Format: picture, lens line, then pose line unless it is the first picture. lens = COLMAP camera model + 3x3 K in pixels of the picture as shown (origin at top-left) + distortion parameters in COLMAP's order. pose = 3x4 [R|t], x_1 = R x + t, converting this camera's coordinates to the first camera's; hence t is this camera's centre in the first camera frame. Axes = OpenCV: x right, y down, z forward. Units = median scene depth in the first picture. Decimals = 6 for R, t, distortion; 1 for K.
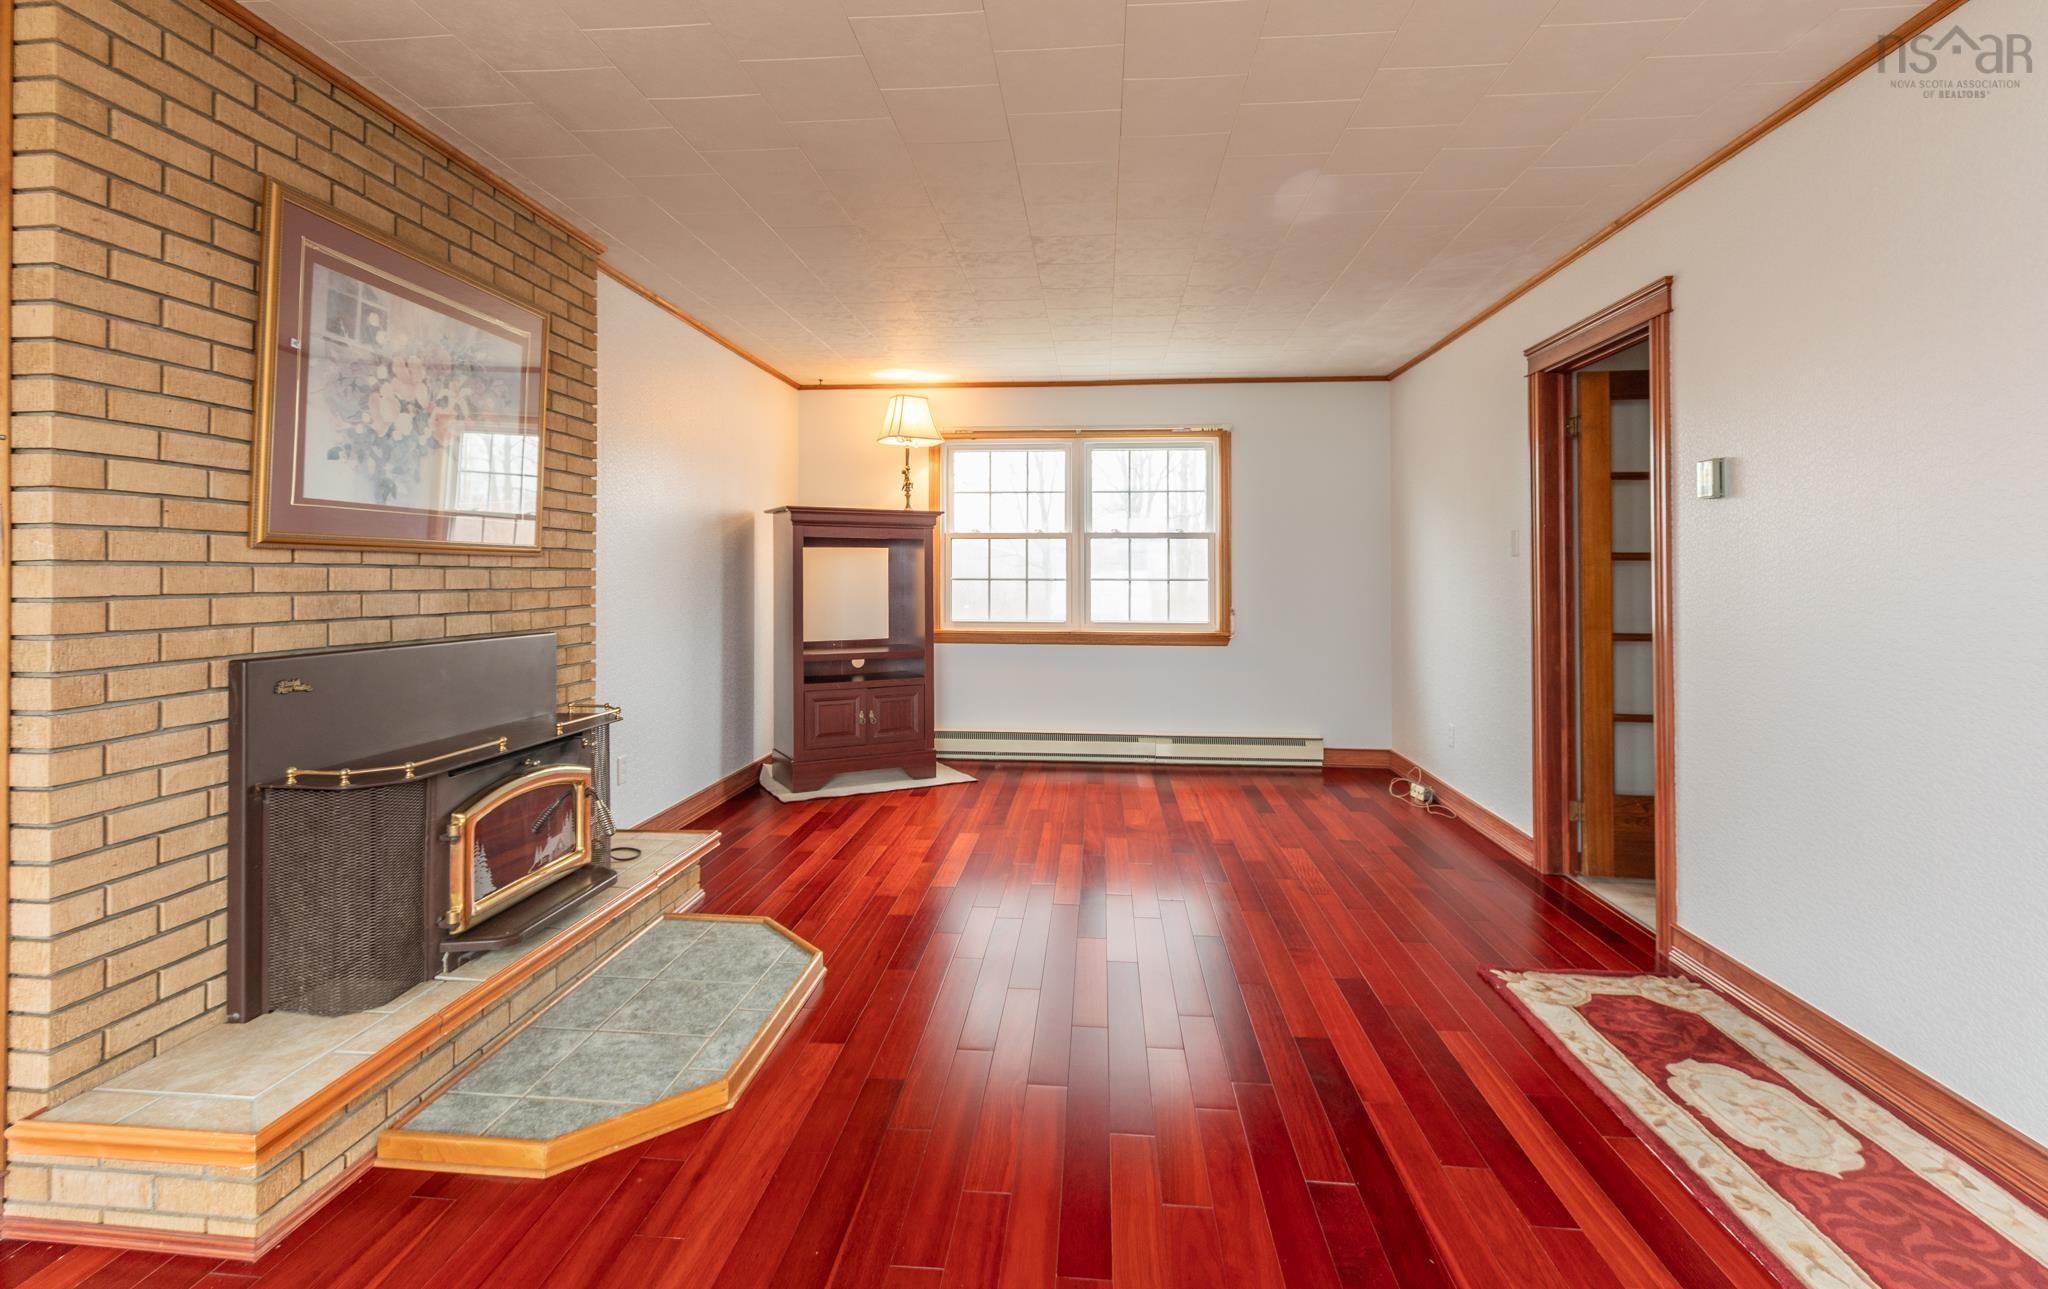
lens RADIAL K [[936.5, 0, 1023.7], [0, 936.5, 563.8], [0, 0, 1]] dist [-0.003487, -0.000260]
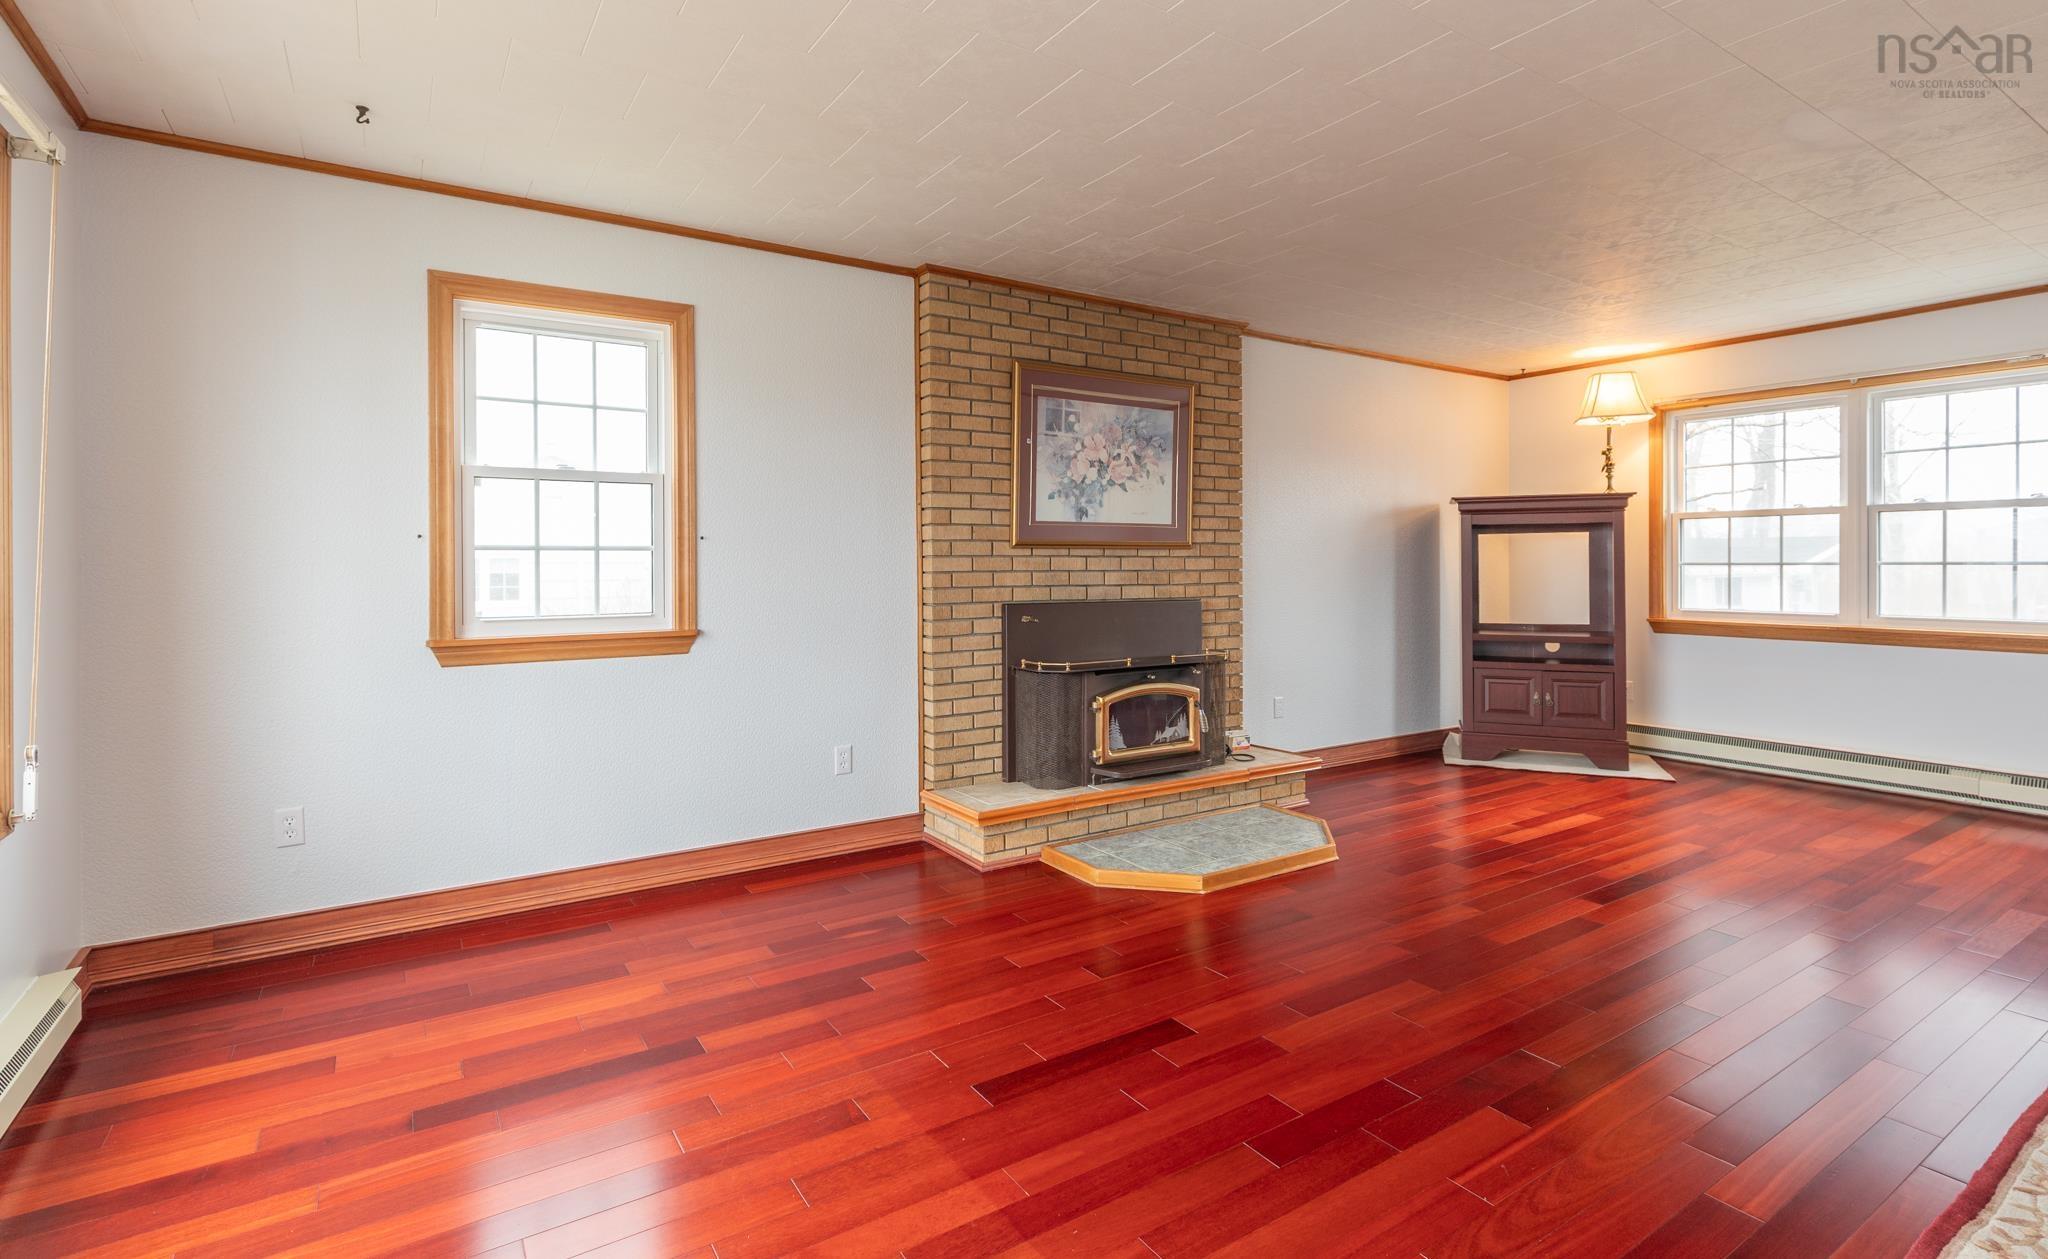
lens RADIAL K [[977.9, 0, 1022.8], [0, 977.9, 569.0], [0, 0, 1]] dist [0.000585, -0.000052]
pose [[0.618210, -0.000789, -0.786013, 0.683711], [0.014869, 0.999832, 0.010691, 0.004675], [0.785873, -0.018296, 0.618118, -0.222843]]
